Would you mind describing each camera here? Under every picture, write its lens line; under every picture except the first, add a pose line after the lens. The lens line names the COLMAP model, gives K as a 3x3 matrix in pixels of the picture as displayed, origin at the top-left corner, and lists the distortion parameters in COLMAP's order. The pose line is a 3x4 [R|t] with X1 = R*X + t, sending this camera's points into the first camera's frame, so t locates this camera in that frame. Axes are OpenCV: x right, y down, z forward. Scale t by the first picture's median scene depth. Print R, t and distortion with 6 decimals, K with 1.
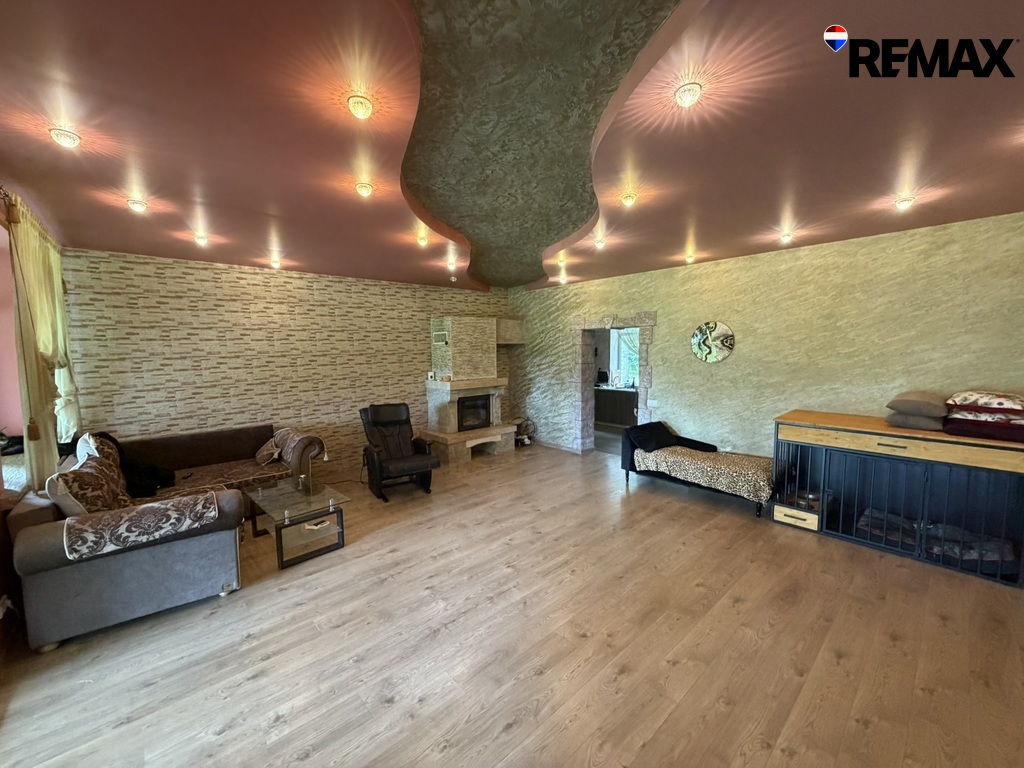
lens RADIAL K [[407.9, 0, 508.7], [0, 407.9, 383.5], [0, 0, 1]] dist [0.000477, -0.000046]
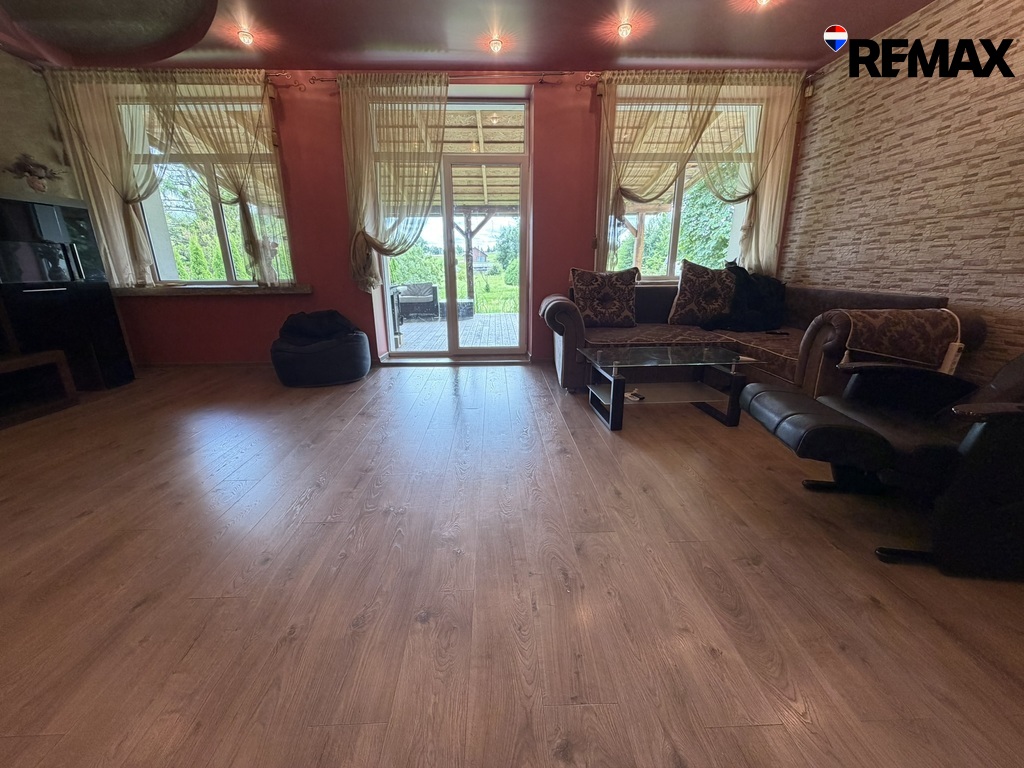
lens RADIAL K [[407.9, 0, 508.7], [0, 407.9, 383.5], [0, 0, 1]] dist [0.000477, -0.000046]
pose [[-0.640047, 0.232879, -0.732194, 0.149265], [-0.051462, 0.937827, 0.343267, 0.044973], [0.766611, 0.257387, -0.588269, 0.778184]]
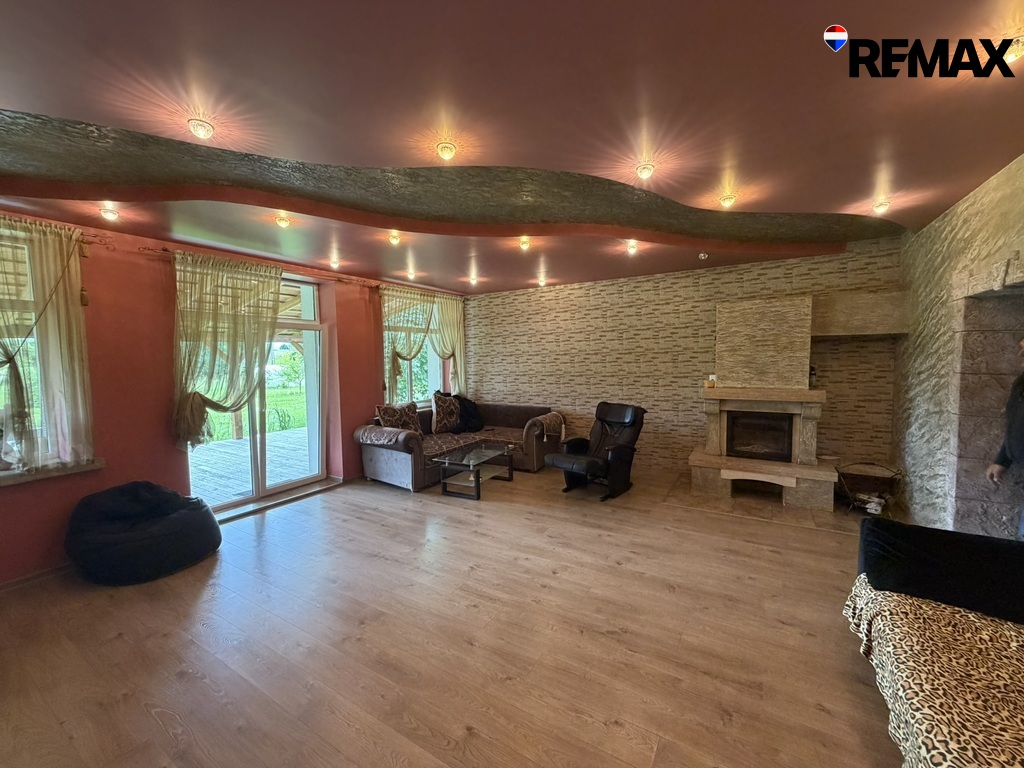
lens RADIAL K [[407.9, 0, 508.7], [0, 407.9, 383.5], [0, 0, 1]] dist [0.000477, -0.000046]
pose [[0.286927, 0.070612, -0.955347, 0.515906], [-0.069001, 0.996213, 0.052909, -0.028953], [0.955464, 0.050739, 0.290712, 0.426748]]
